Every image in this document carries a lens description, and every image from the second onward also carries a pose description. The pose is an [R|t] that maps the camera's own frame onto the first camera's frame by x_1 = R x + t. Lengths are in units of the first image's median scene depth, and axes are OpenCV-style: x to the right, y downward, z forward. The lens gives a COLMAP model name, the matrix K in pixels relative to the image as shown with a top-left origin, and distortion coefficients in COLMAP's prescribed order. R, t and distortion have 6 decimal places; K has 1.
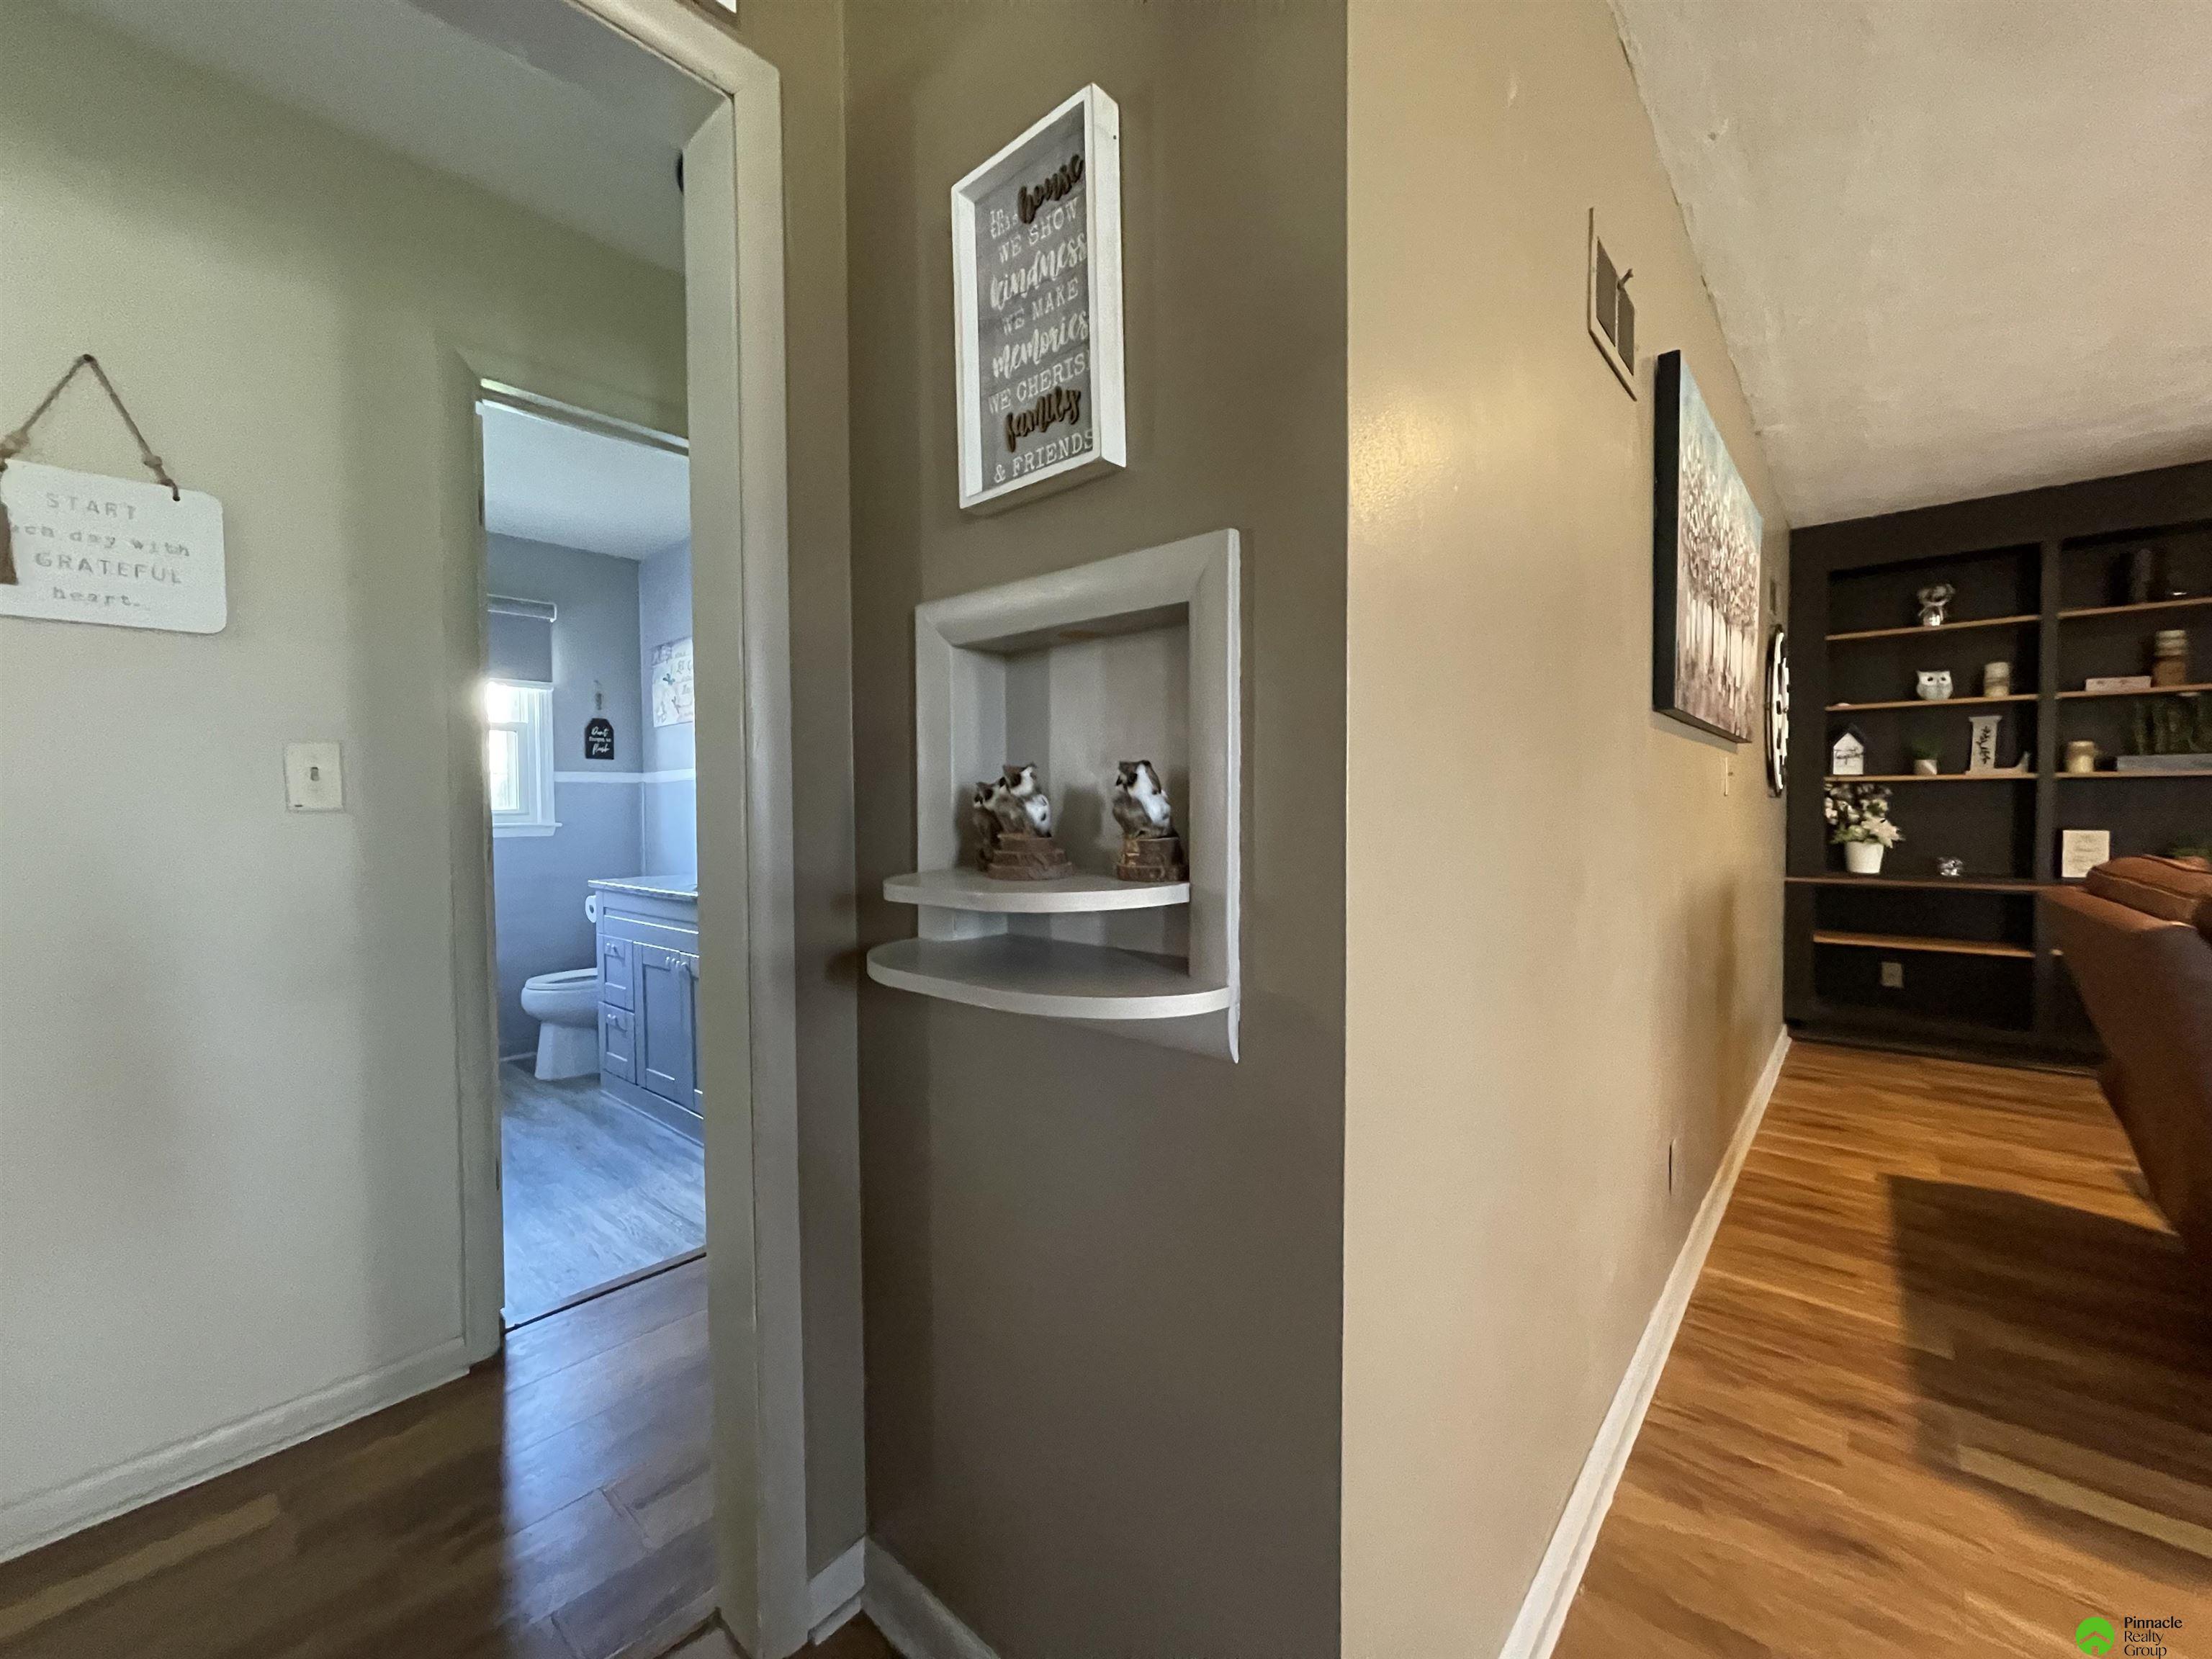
lens RADIAL K [[884.3, 0, 1106.0], [0, 884.3, 829.5], [0, 0, 1]] dist [-0.002573, 0.000419]
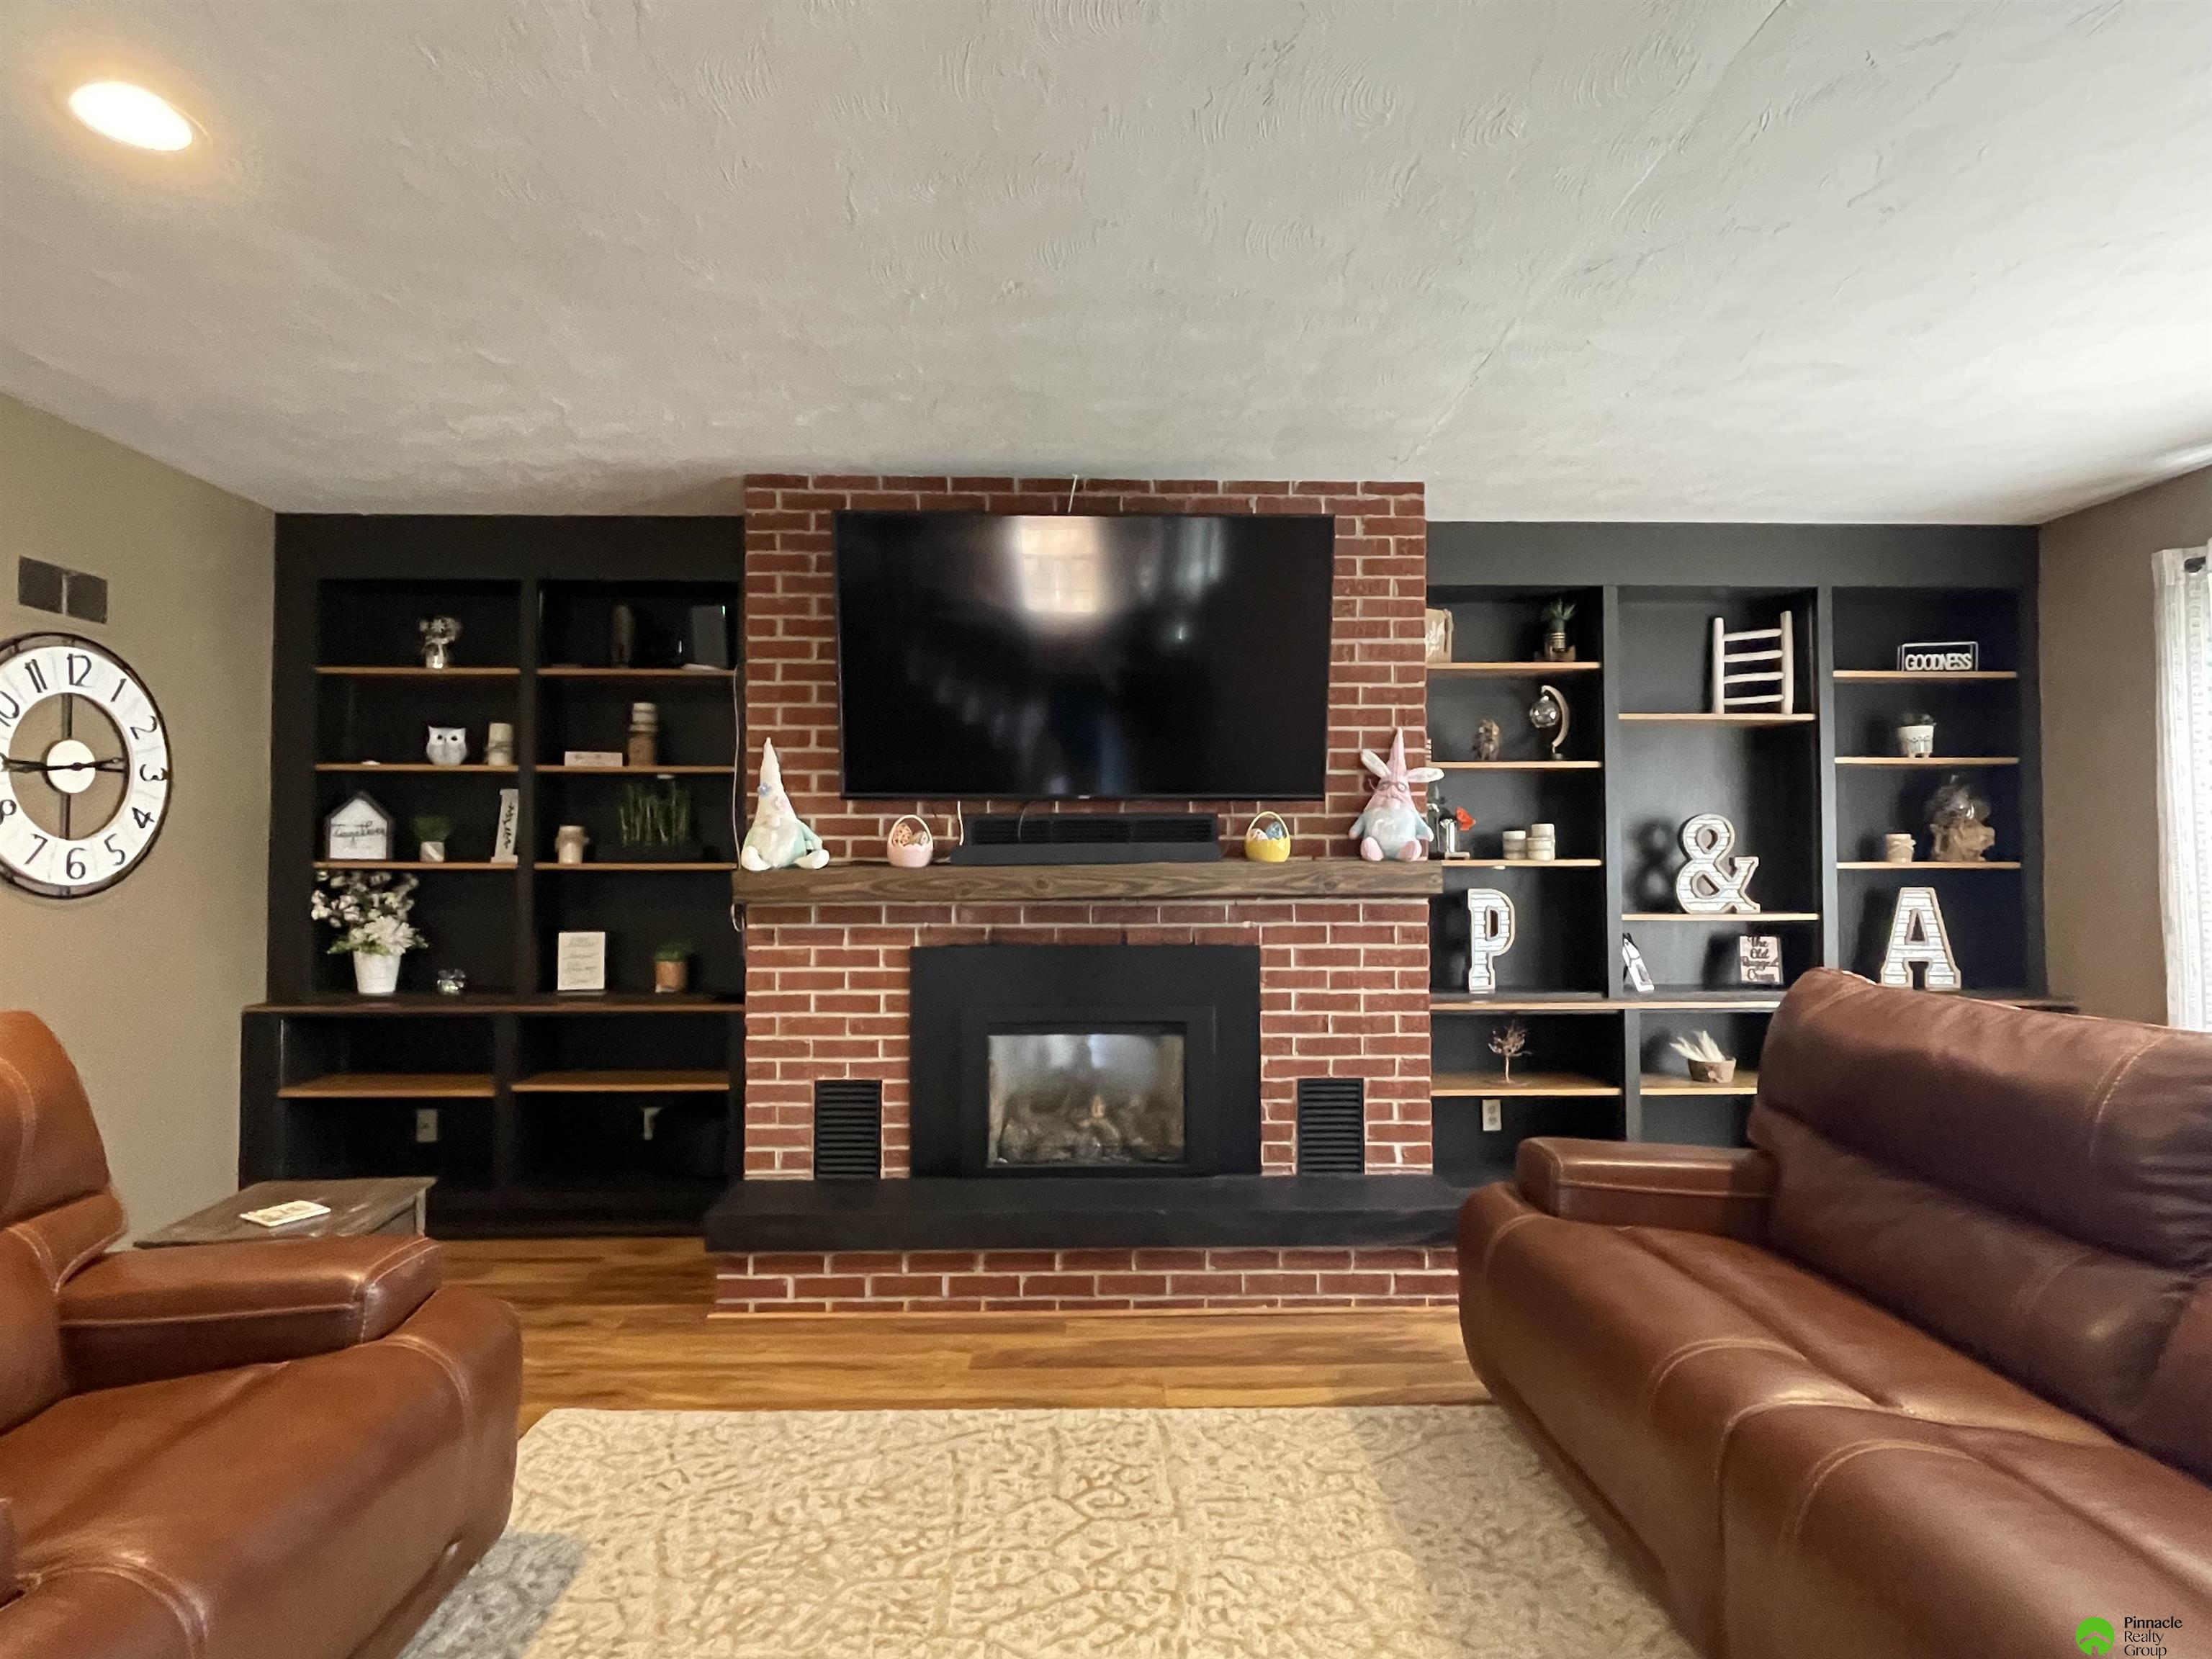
lens RADIAL K [[1155.9, 0, 1106.0], [0, 1155.9, 829.5], [0, 0, 1]] dist [0.031367, -0.045247]
pose [[0.734376, 0.025032, 0.678281, 0.676900], [0.011481, 0.998719, -0.049288, -0.033675], [-0.678646, 0.043983, 0.733147, -0.133178]]
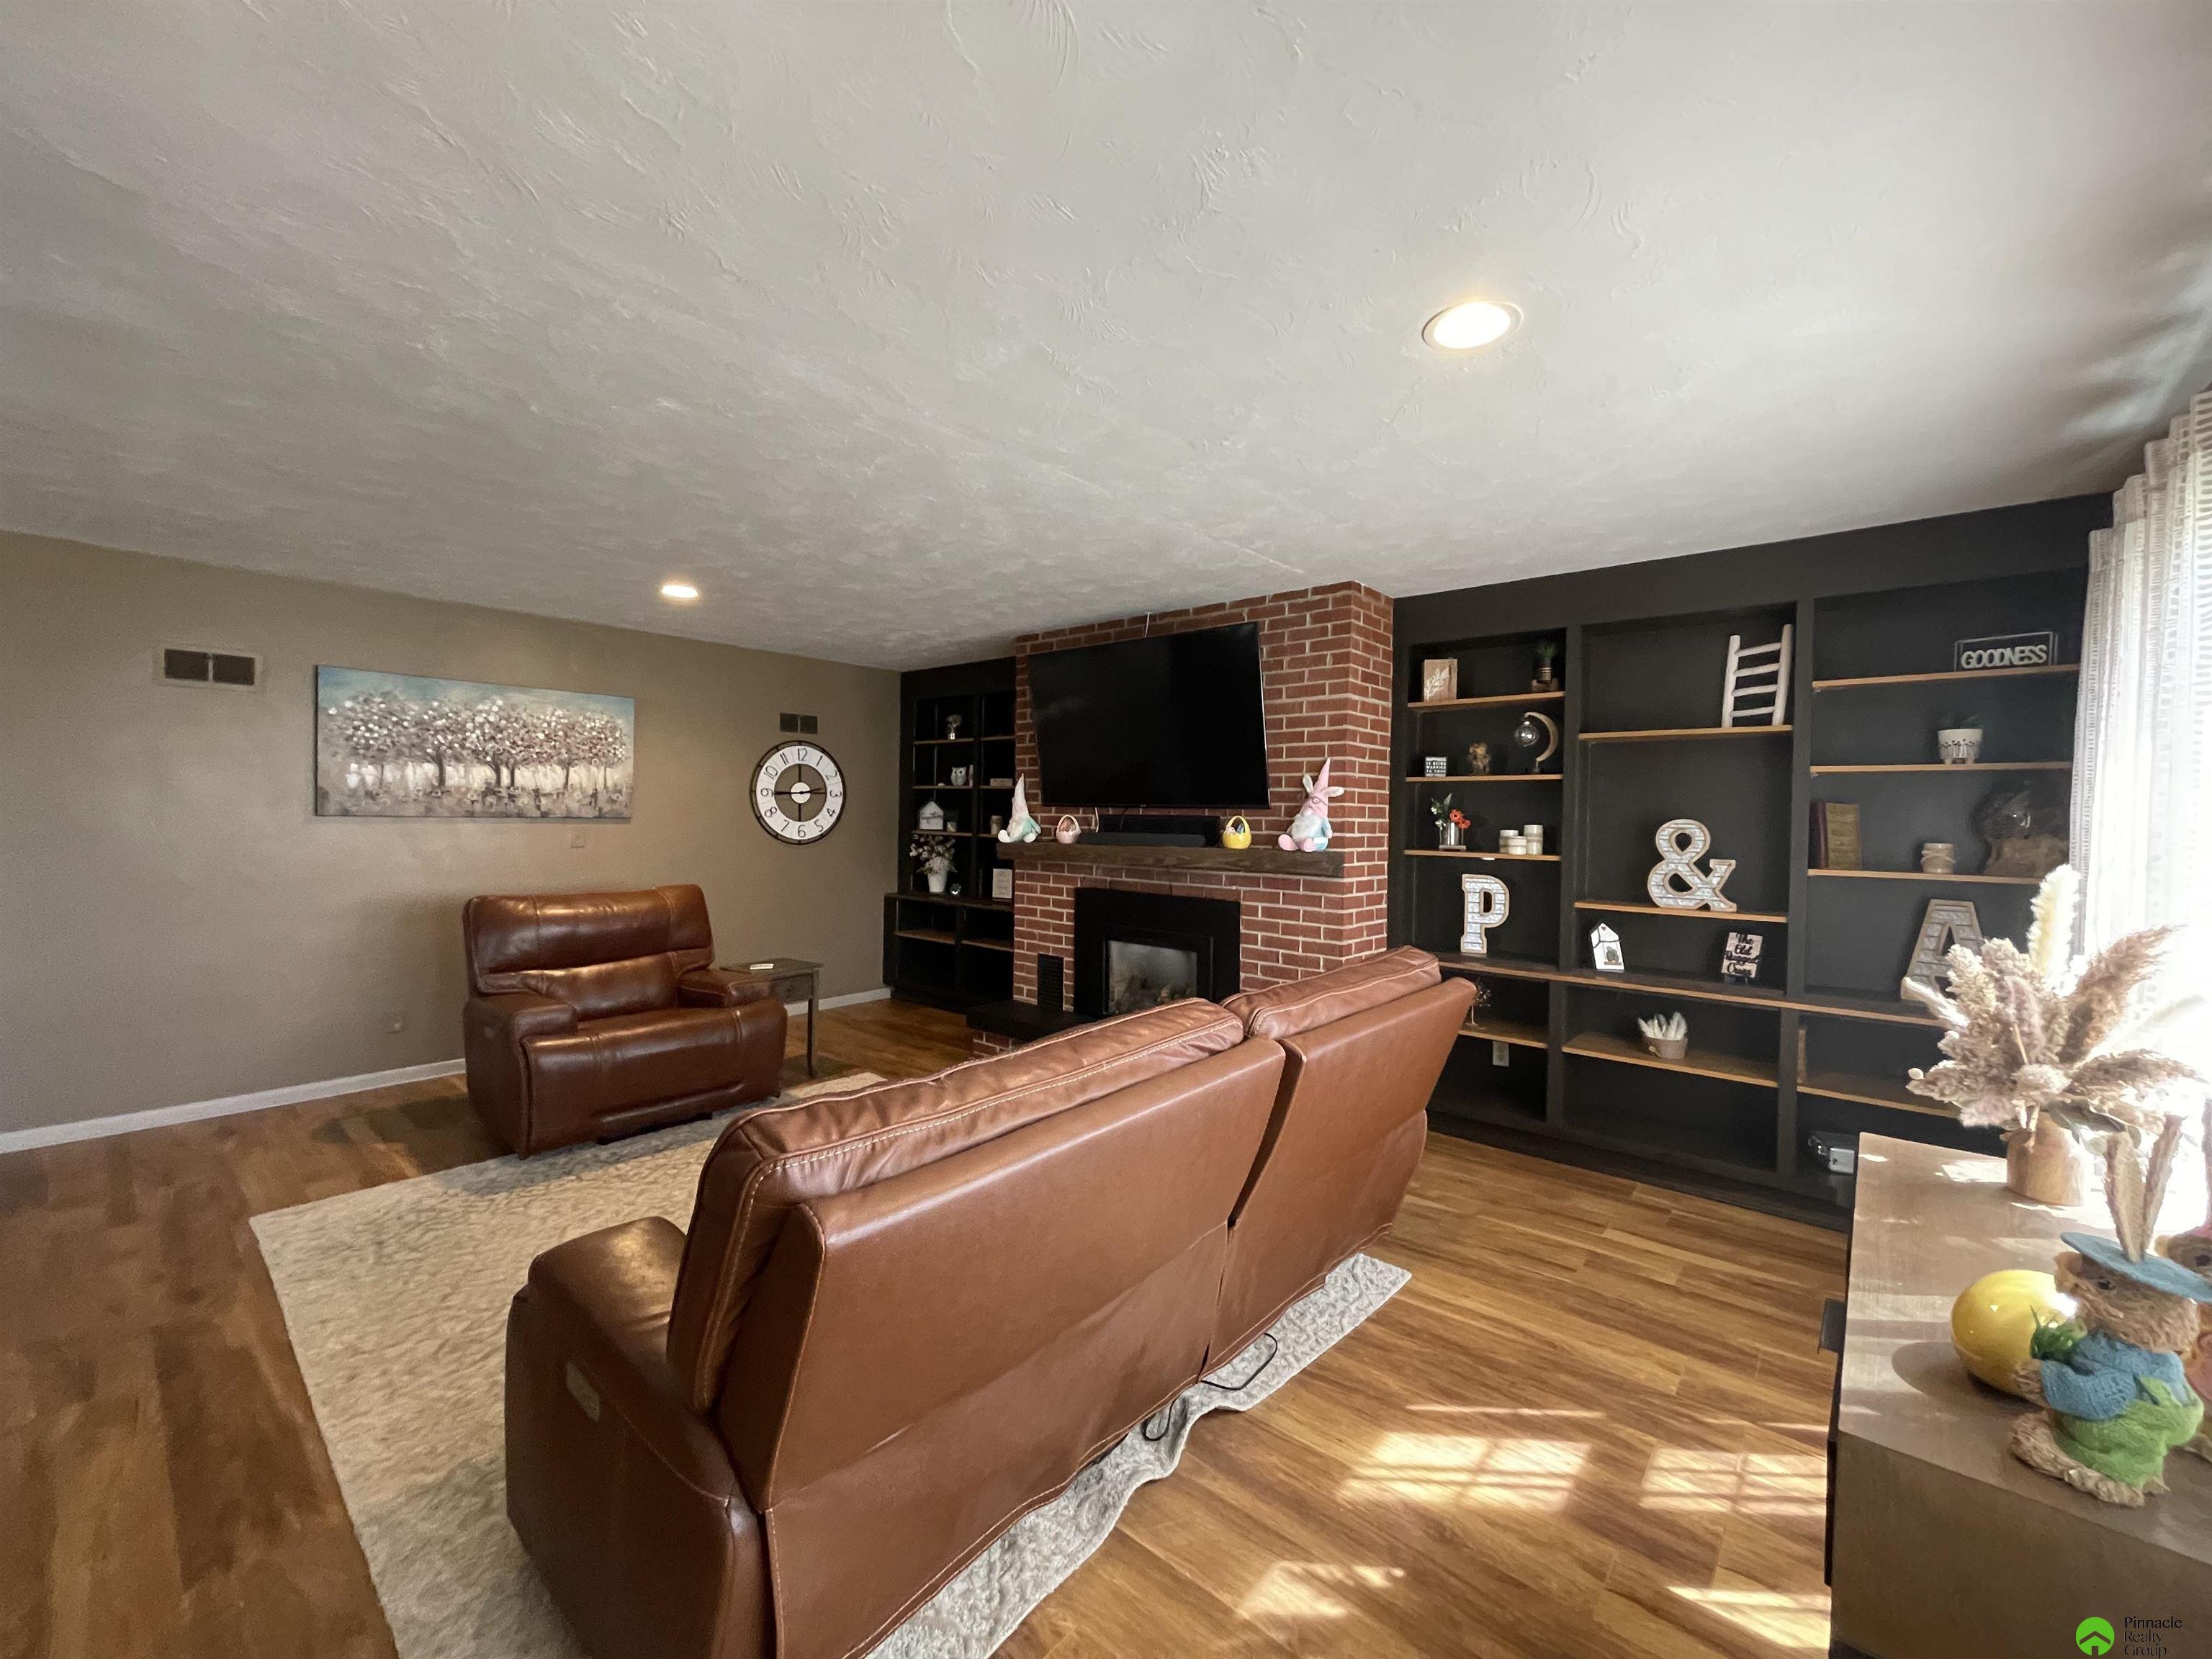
lens RADIAL K [[884.3, 0, 1106.0], [0, 884.3, 829.5], [0, 0, 1]] dist [-0.002573, 0.000419]
pose [[0.999630, 0.025243, 0.010155, 1.195213], [-0.025171, 0.999658, -0.007100, -0.061666], [-0.010330, 0.006842, 0.999923, -0.608598]]
